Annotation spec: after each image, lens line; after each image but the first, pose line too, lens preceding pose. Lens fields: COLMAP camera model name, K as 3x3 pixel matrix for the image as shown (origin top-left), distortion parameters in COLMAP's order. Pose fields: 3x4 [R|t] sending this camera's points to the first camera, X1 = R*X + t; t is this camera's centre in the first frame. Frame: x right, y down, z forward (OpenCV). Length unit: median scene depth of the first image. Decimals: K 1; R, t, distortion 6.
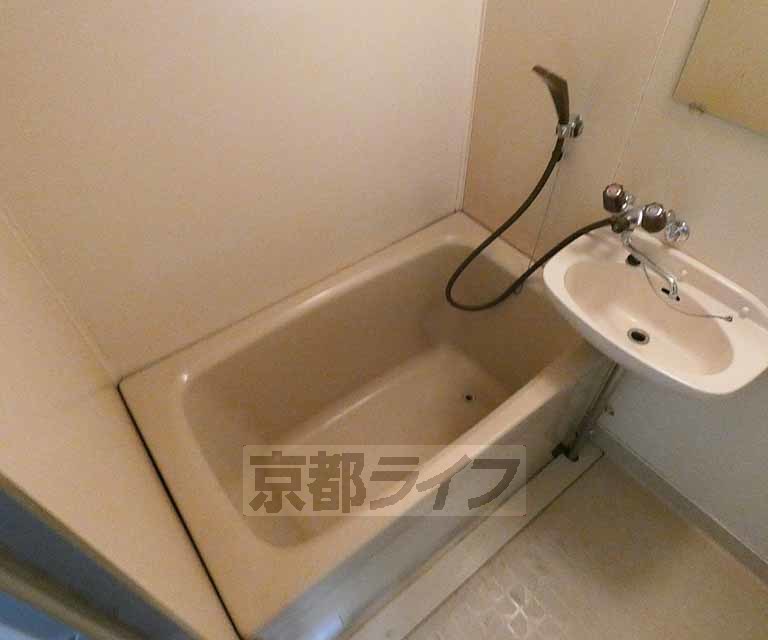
lens RADIAL K [[497.1, 0, 386.7], [0, 497.1, 319.1], [0, 0, 1]] dist [-0.005496, -0.000109]
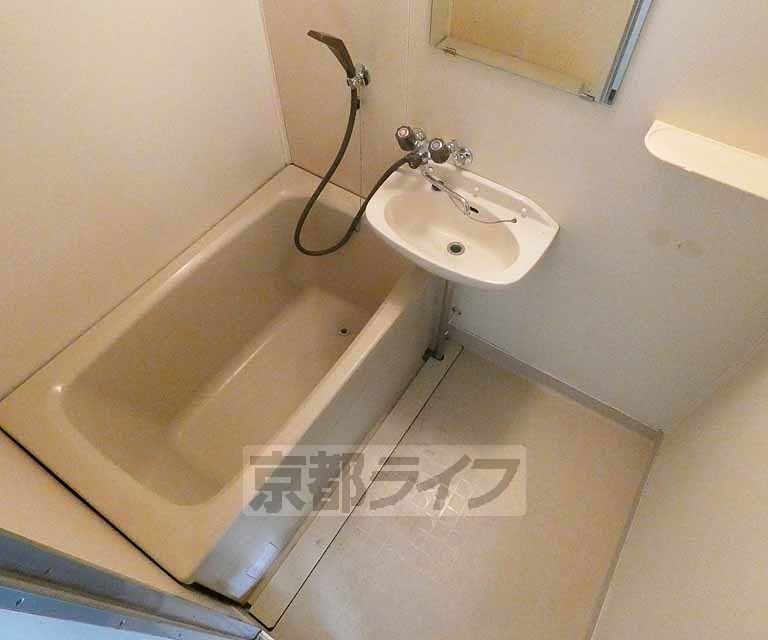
lens RADIAL K [[497.1, 0, 386.7], [0, 497.1, 319.1], [0, 0, 1]] dist [-0.005496, -0.000109]
pose [[0.947161, -0.254539, 0.195182, 0.074098], [0.226846, 0.961768, 0.153436, -0.023377], [-0.226775, -0.101052, 0.968691, -0.140776]]
